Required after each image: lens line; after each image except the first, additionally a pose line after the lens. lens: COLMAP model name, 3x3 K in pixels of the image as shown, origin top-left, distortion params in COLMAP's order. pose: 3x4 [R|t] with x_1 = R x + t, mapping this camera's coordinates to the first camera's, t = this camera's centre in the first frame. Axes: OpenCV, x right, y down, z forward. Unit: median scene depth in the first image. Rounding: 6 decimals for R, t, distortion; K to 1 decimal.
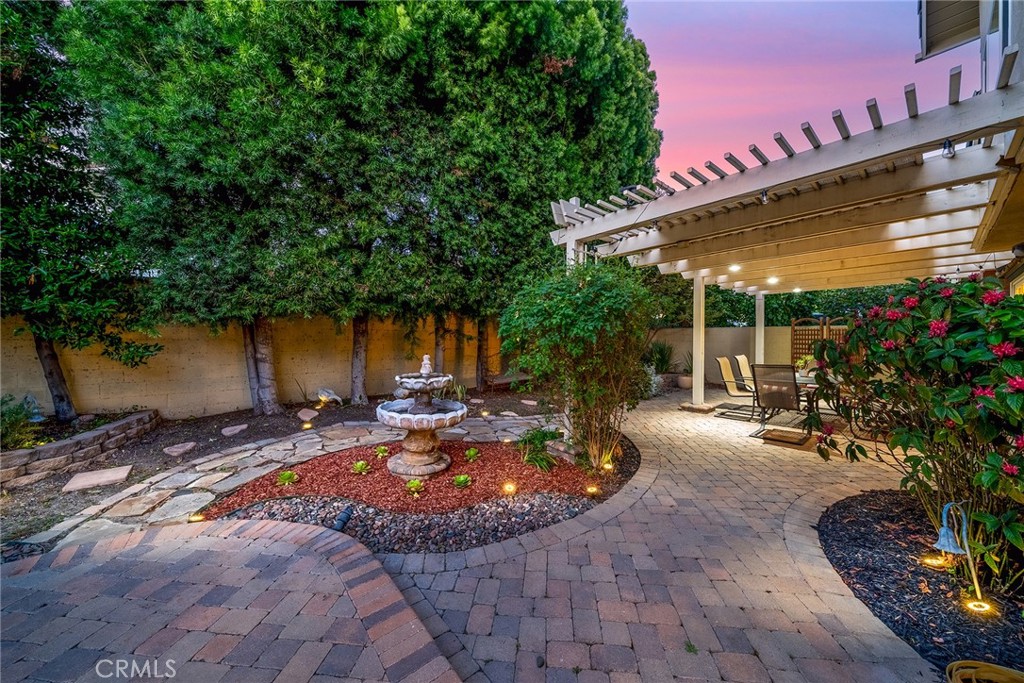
lens RADIAL K [[356.0, 0, 539.0], [0, 356.0, 341.7], [0, 0, 1]] dist [0.000076, 0.000040]
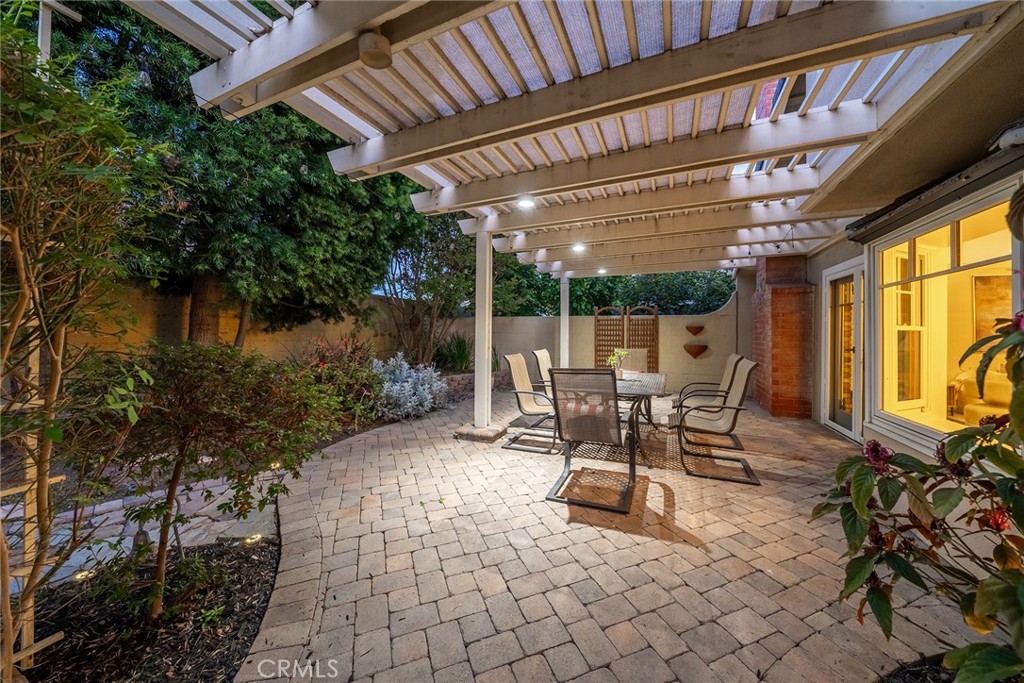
lens RADIAL K [[358.1, 0, 512.0], [0, 358.1, 341.5], [0, 0, 1]] dist [0.000099, 0.000023]
pose [[0.918394, -0.010136, 0.395537, 0.231244], [0.003626, 0.999845, 0.017203, 0.008354], [-0.395651, -0.014365, 0.918289, 0.366035]]
